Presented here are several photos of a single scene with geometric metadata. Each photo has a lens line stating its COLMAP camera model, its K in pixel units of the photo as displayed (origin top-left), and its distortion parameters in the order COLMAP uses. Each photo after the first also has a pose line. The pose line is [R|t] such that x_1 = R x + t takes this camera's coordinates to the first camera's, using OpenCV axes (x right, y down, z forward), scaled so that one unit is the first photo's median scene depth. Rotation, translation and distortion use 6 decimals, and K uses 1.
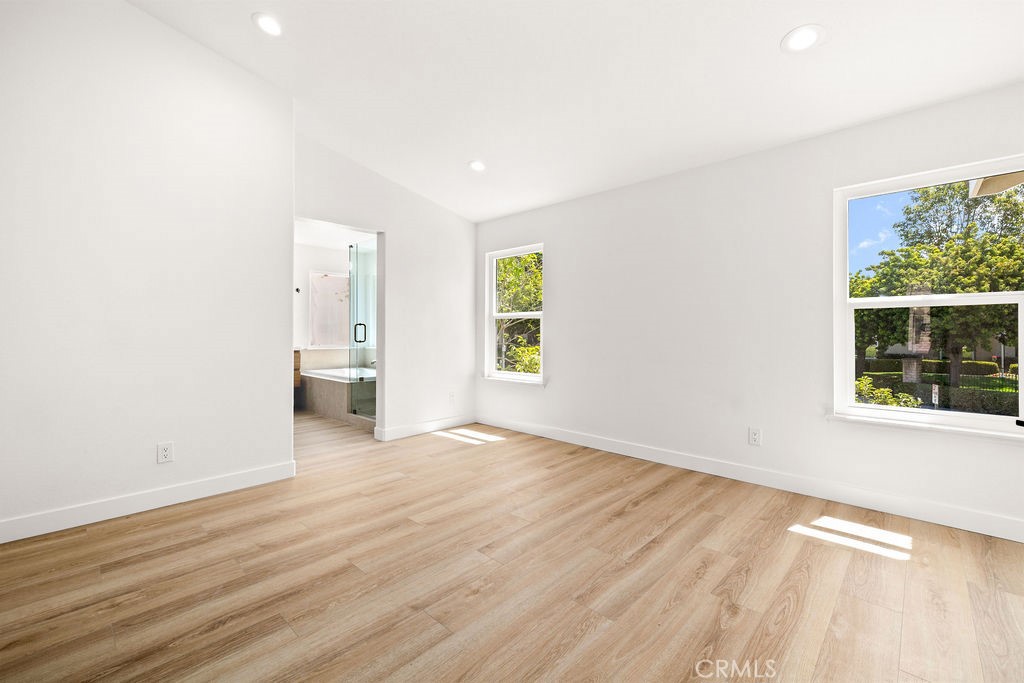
lens RADIAL K [[433.3, 0, 509.1], [0, 433.3, 334.4], [0, 0, 1]] dist [-0.000011, 0.001176]
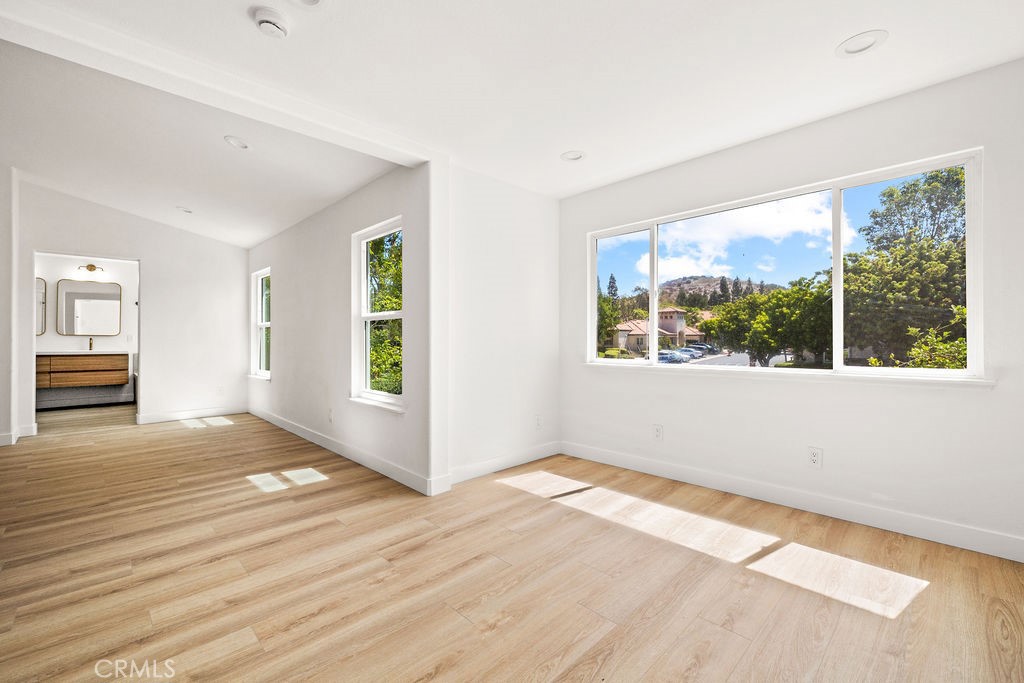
lens RADIAL K [[433.3, 0, 501.0], [0, 433.3, 341.0], [0, 0, 1]] dist [-0.000011, 0.001176]
pose [[0.999005, -0.004072, -0.044405, 1.461576], [0.004102, 0.999991, 0.000592, 0.005687], [0.044403, -0.000774, 0.999013, -0.411130]]
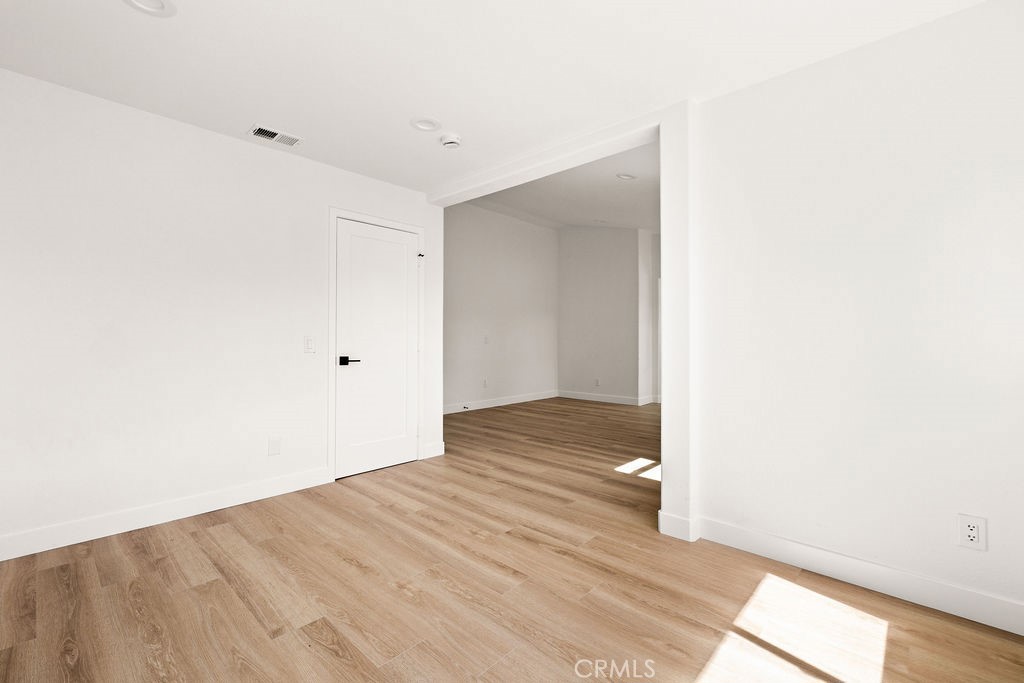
lens RADIAL K [[442.5, 0, 515.2], [0, 442.5, 336.0], [0, 0, 1]] dist [0.000659, 0.000101]
pose [[0.016786, -0.007060, -0.999834, 2.210417], [-0.006641, 0.999952, -0.007172, 0.000805], [0.999837, 0.006761, 0.016738, 0.434649]]
